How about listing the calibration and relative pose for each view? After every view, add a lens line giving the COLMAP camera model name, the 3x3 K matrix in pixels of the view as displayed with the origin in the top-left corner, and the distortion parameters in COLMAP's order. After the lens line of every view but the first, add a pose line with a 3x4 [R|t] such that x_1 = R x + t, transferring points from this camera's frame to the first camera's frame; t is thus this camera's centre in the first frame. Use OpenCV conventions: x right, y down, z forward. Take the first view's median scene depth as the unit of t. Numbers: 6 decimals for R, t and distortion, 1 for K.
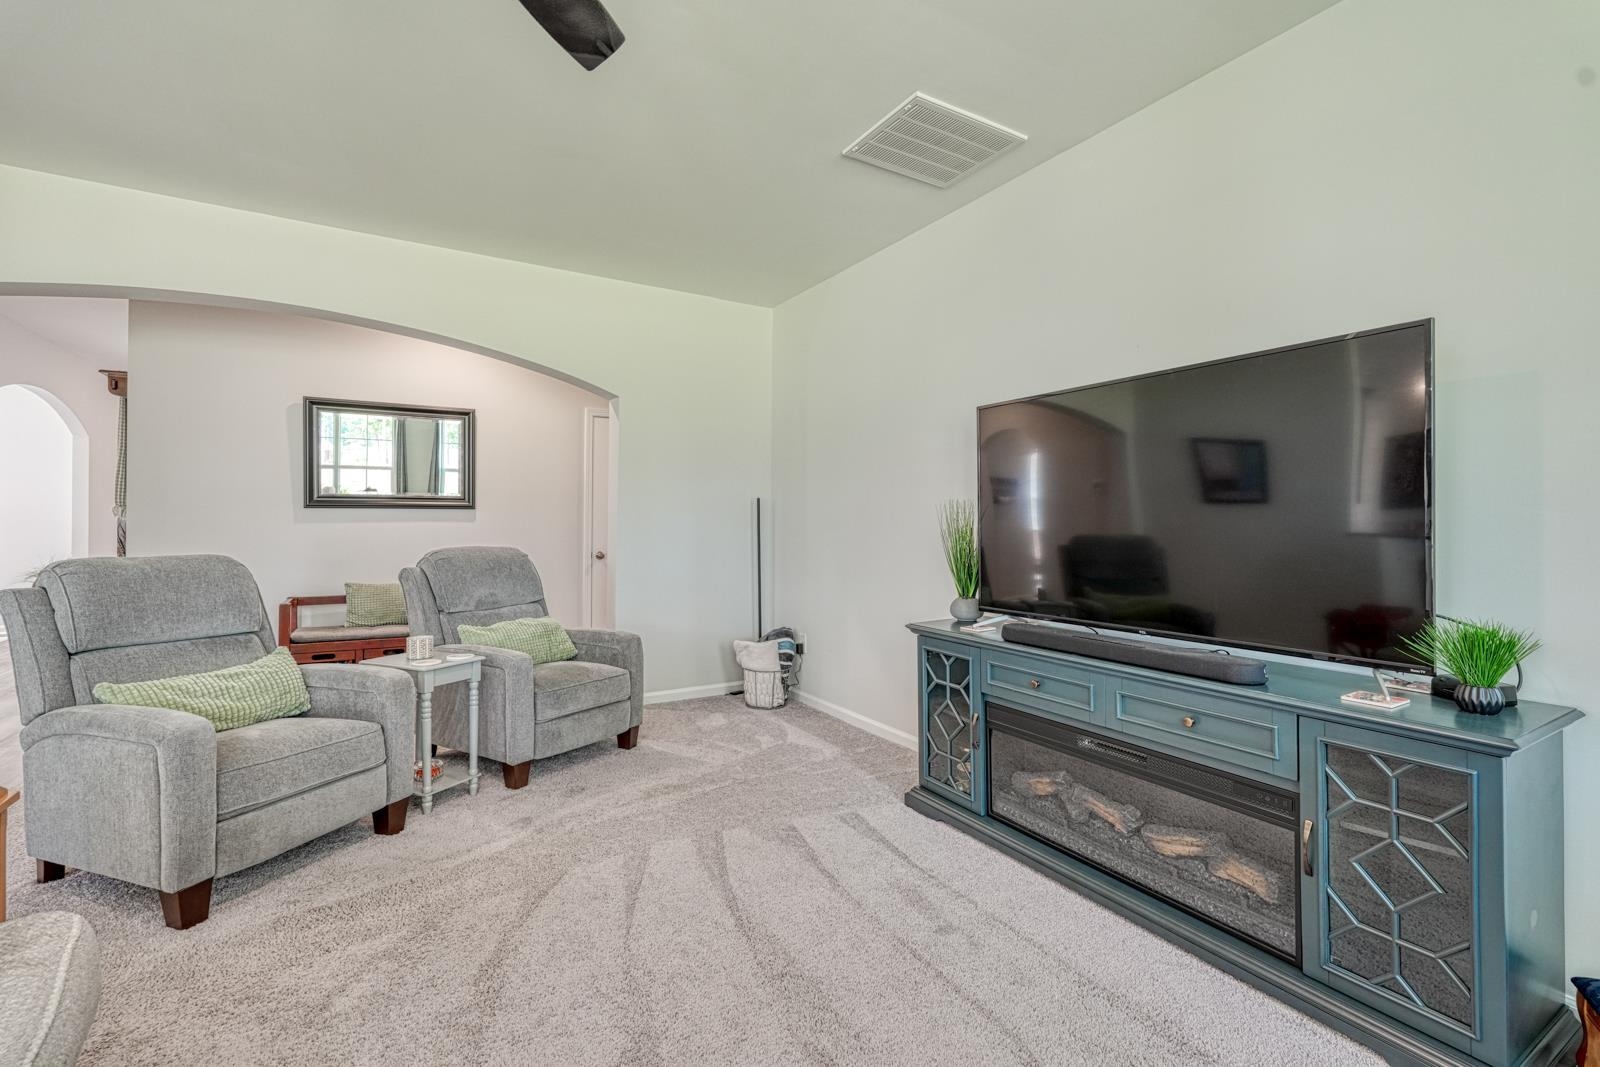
lens RADIAL K [[699.6, 0, 803.6], [0, 699.6, 529.4], [0, 0, 1]] dist [-0.000287, 0.000575]
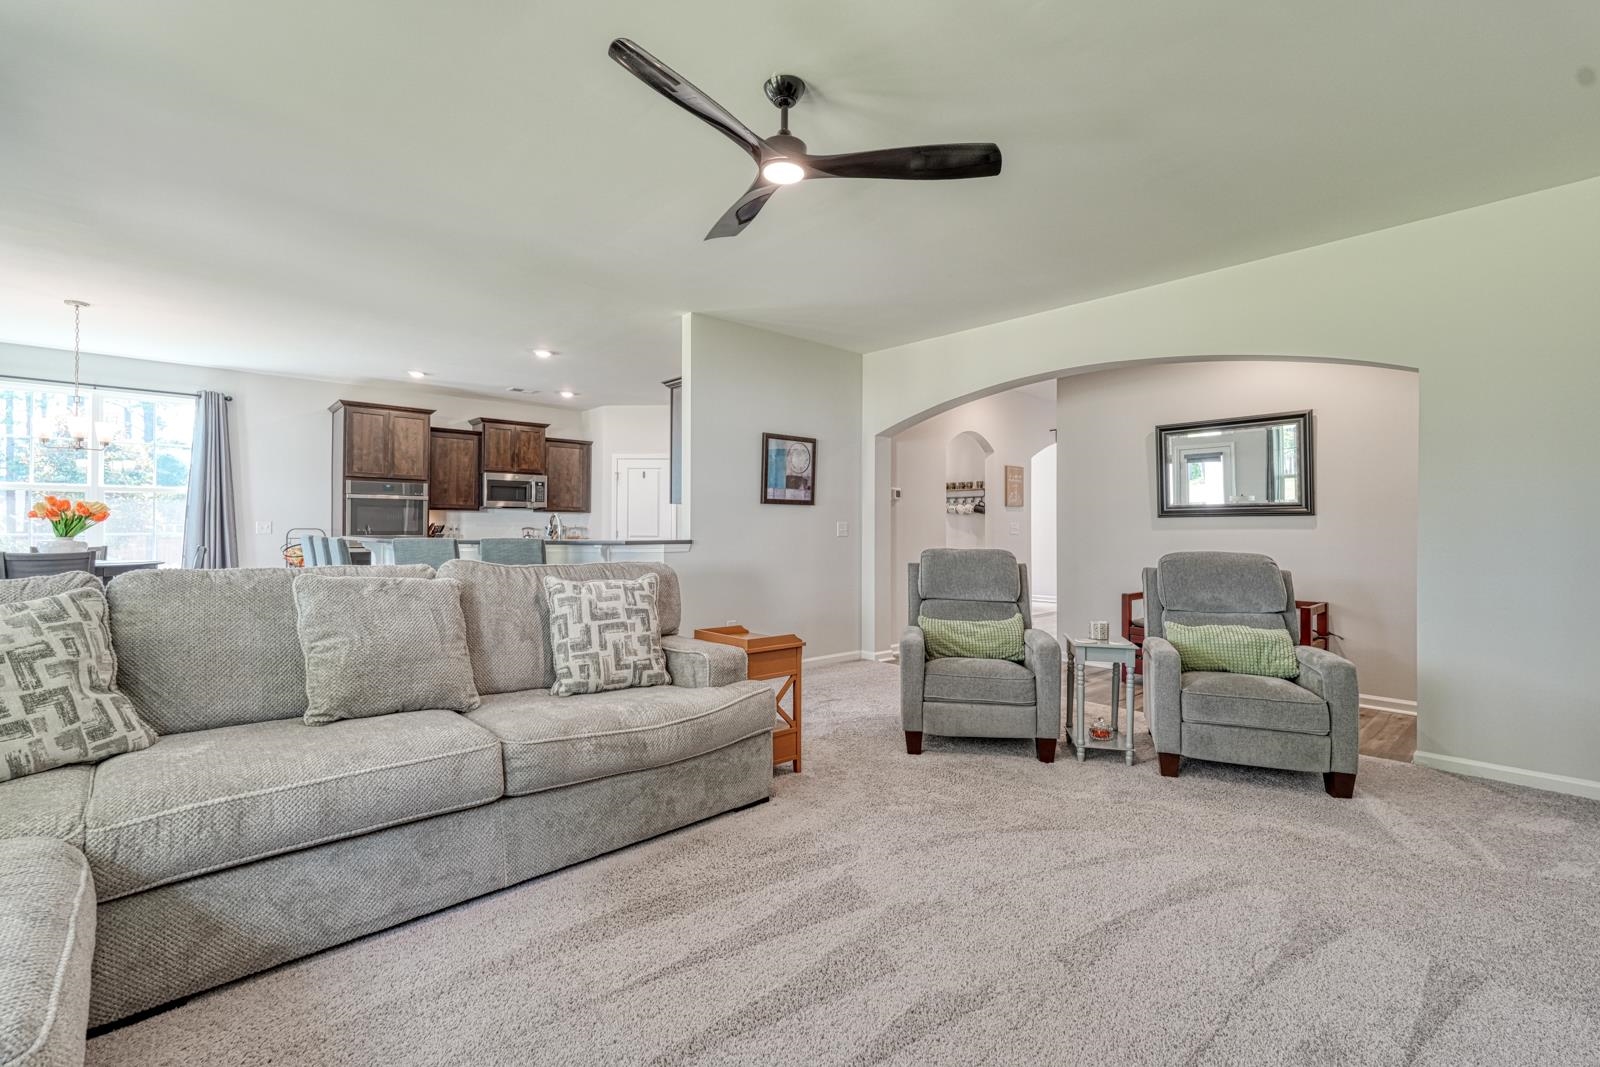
lens RADIAL K [[699.6, 0, 803.6], [0, 699.6, 529.4], [0, 0, 1]] dist [-0.000287, 0.000575]
pose [[0.201993, 0.000310, -0.979387, 0.451787], [-0.011675, 0.999930, -0.002091, -0.000233], [0.979317, 0.011857, 0.201983, 0.197894]]
